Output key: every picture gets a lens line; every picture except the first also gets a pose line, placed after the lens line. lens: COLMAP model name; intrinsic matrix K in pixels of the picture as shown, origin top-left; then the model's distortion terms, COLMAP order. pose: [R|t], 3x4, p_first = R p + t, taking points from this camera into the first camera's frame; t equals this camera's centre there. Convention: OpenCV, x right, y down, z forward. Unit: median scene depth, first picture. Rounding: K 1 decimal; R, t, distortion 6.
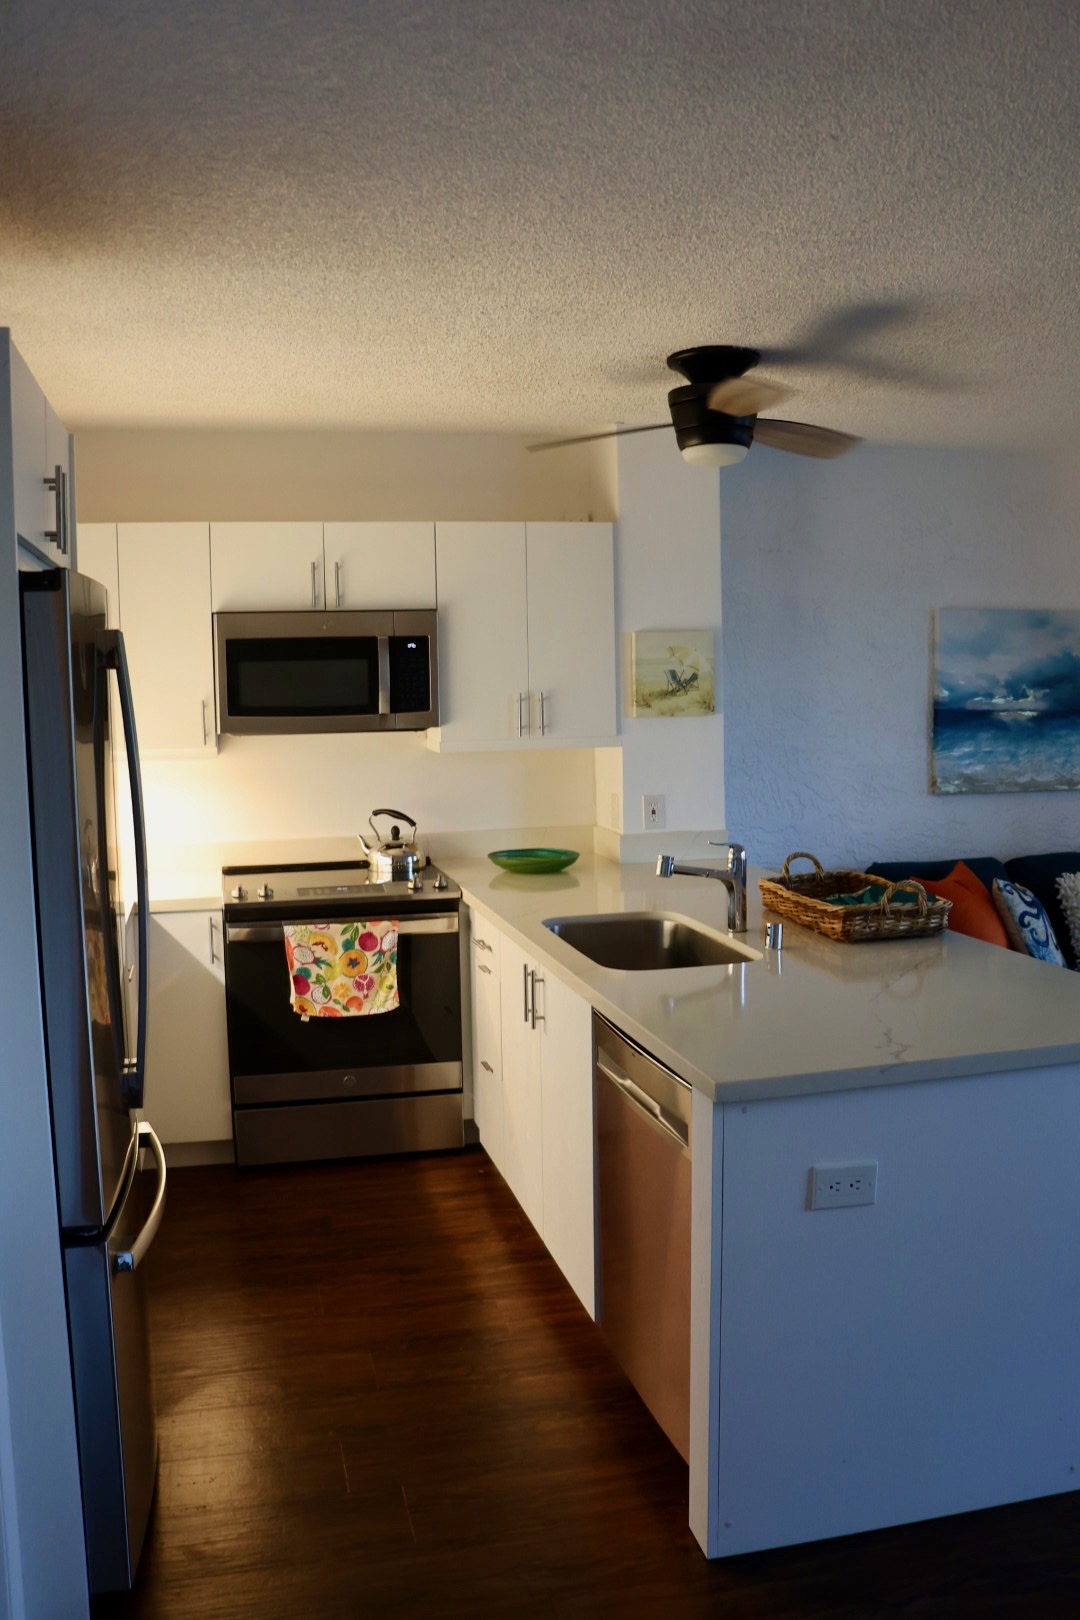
lens RADIAL K [[1361.9, 0, 540.0], [0, 1361.9, 810.0], [0, 0, 1]] dist [-0.187294, 0.180491]
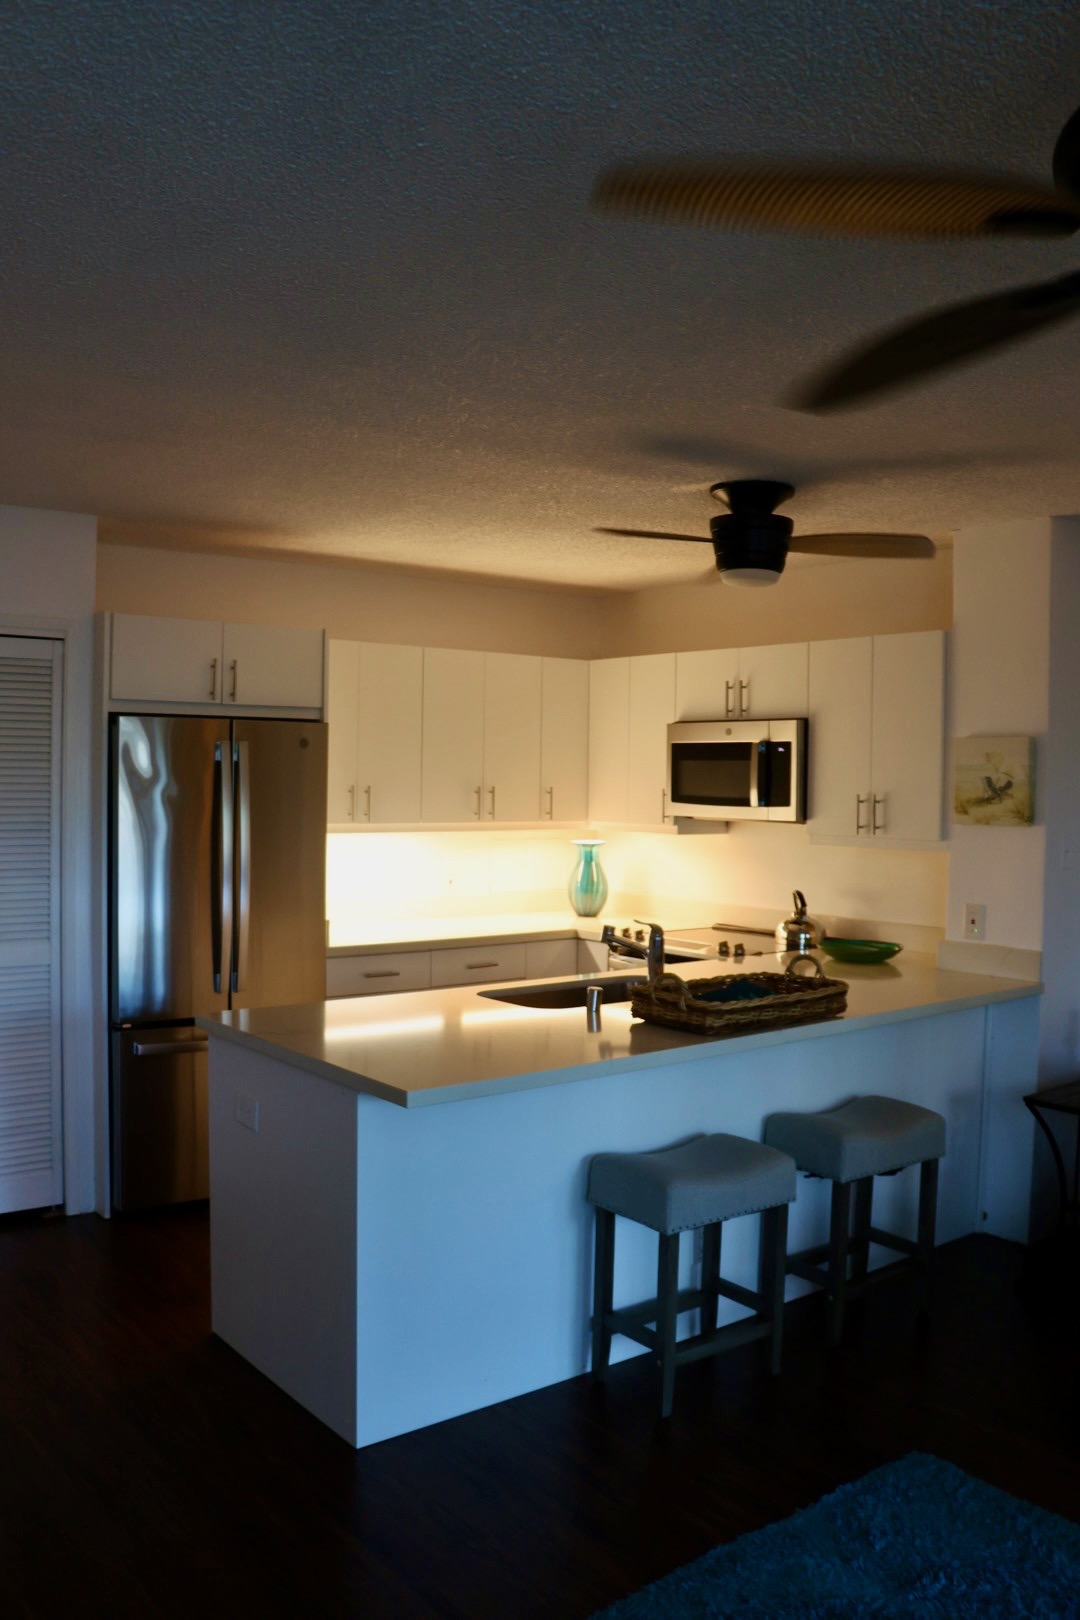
lens RADIAL K [[1361.9, 0, 540.0], [0, 1361.9, 810.0], [0, 0, 1]] dist [-0.187294, 0.180491]
pose [[0.404659, 0.047577, -0.913229, 1.389930], [-0.105358, 0.994421, 0.005123, -0.084509], [0.908378, 0.094143, 0.407414, 0.539021]]
